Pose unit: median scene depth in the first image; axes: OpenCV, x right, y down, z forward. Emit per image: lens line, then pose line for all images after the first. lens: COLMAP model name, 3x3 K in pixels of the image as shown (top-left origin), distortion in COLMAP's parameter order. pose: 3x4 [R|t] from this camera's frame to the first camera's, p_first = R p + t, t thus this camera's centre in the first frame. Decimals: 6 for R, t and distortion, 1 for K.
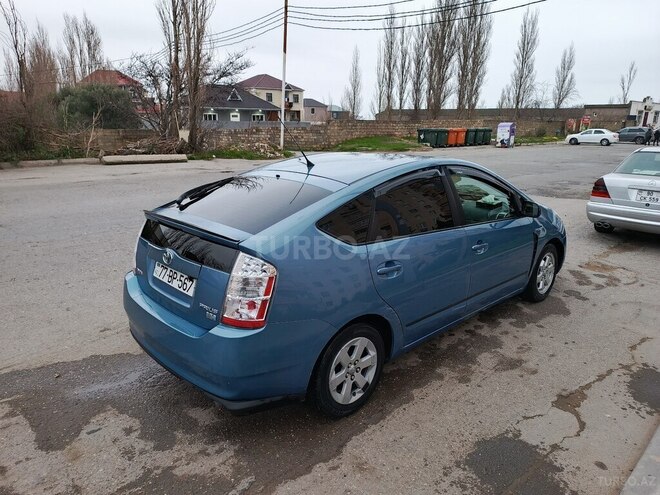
lens RADIAL K [[467.8, 0, 327.8], [0, 467.8, 250.7], [0, 0, 1]] dist [0.024840, -0.018495]
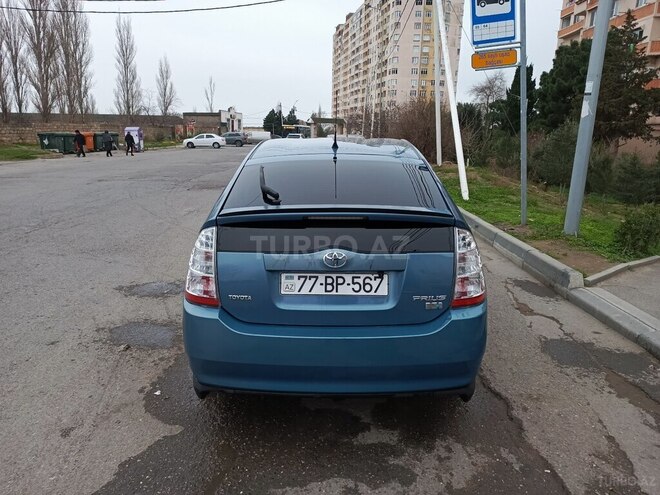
lens RADIAL K [[467.8, 0, 328.2], [0, 467.8, 247.8], [0, 0, 1]] dist [0.024840, -0.018495]
pose [[0.694750, -0.176484, 0.697263, -0.632541], [0.189894, 0.980039, 0.058847, -0.037500], [-0.693731, 0.091522, 0.714396, 0.311769]]
